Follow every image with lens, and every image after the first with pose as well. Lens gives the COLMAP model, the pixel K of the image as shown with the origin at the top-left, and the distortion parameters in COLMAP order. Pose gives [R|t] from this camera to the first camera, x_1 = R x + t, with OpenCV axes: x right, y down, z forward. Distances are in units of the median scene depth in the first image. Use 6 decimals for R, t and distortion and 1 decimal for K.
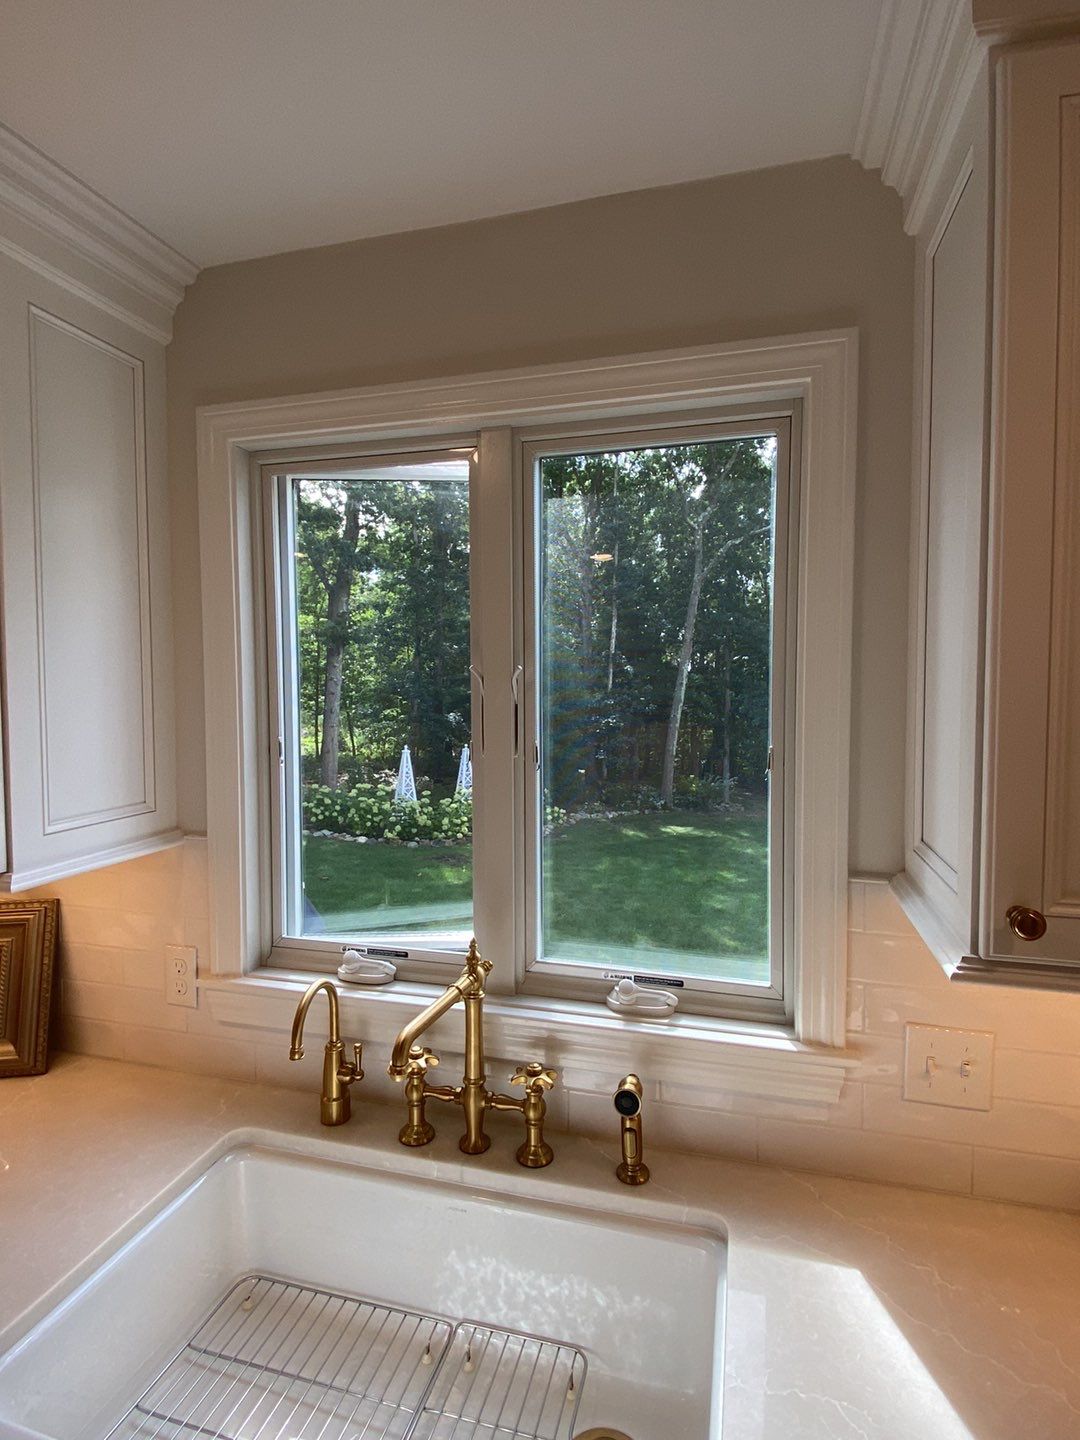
lens RADIAL K [[738.6, 0, 540.0], [0, 738.6, 720.0], [0, 0, 1]] dist [-0.018511, -0.000829]
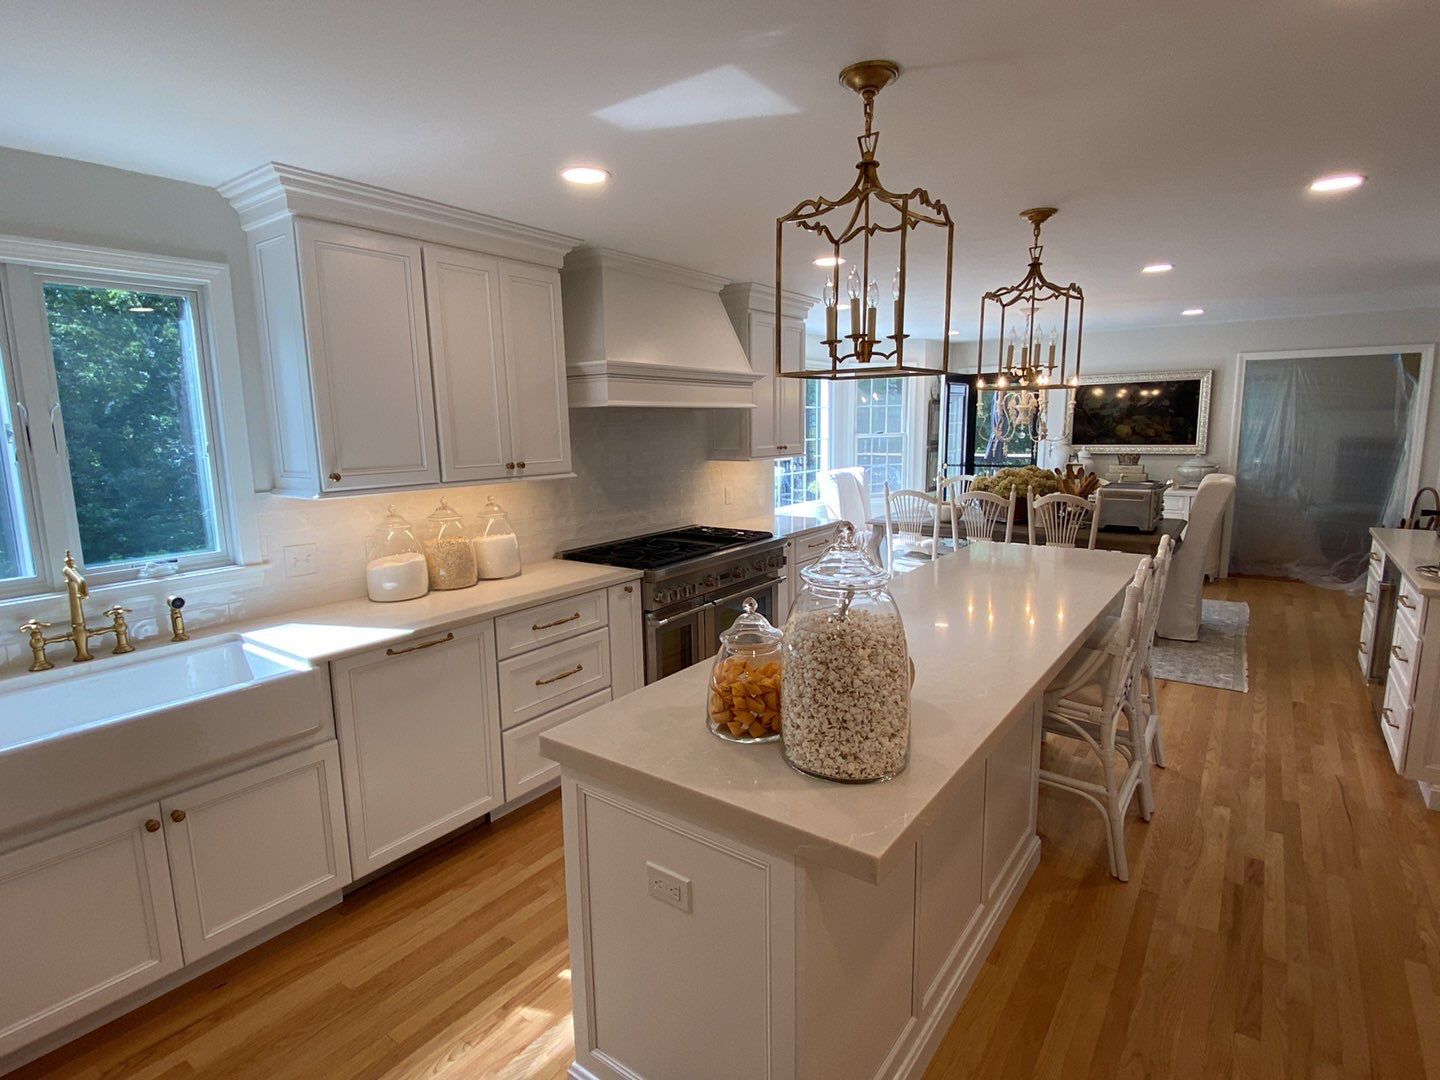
lens RADIAL K [[738.6, 0, 724.9], [0, 738.6, 543.2], [0, 0, 1]] dist [-0.018511, -0.000829]
pose [[0.341836, -0.155088, 0.926874, -1.319045], [0.062007, 0.987862, 0.142424, 0.127806], [-0.937712, 0.008787, 0.347303, -1.300163]]
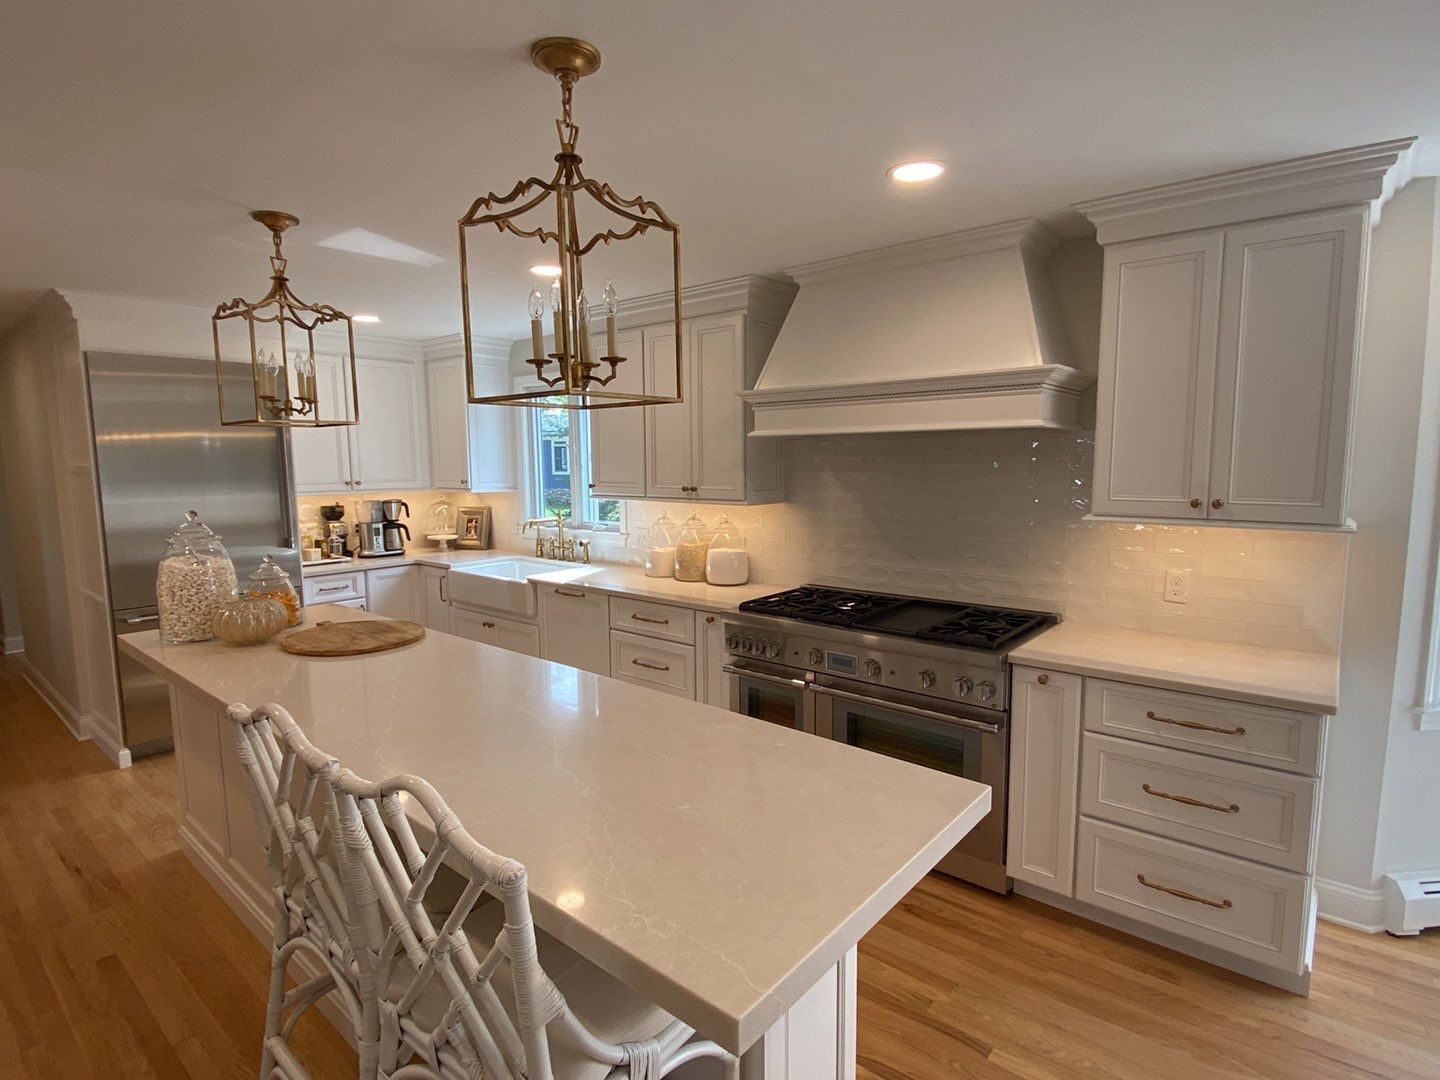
lens RADIAL K [[738.6, 0, 724.9], [0, 738.6, 543.2], [0, 0, 1]] dist [-0.018511, -0.000829]
pose [[0.911426, 0.043136, -0.409197, 2.625093], [-0.020398, 0.998004, 0.059772, 0.229784], [0.410959, -0.046131, 0.910486, -2.595001]]
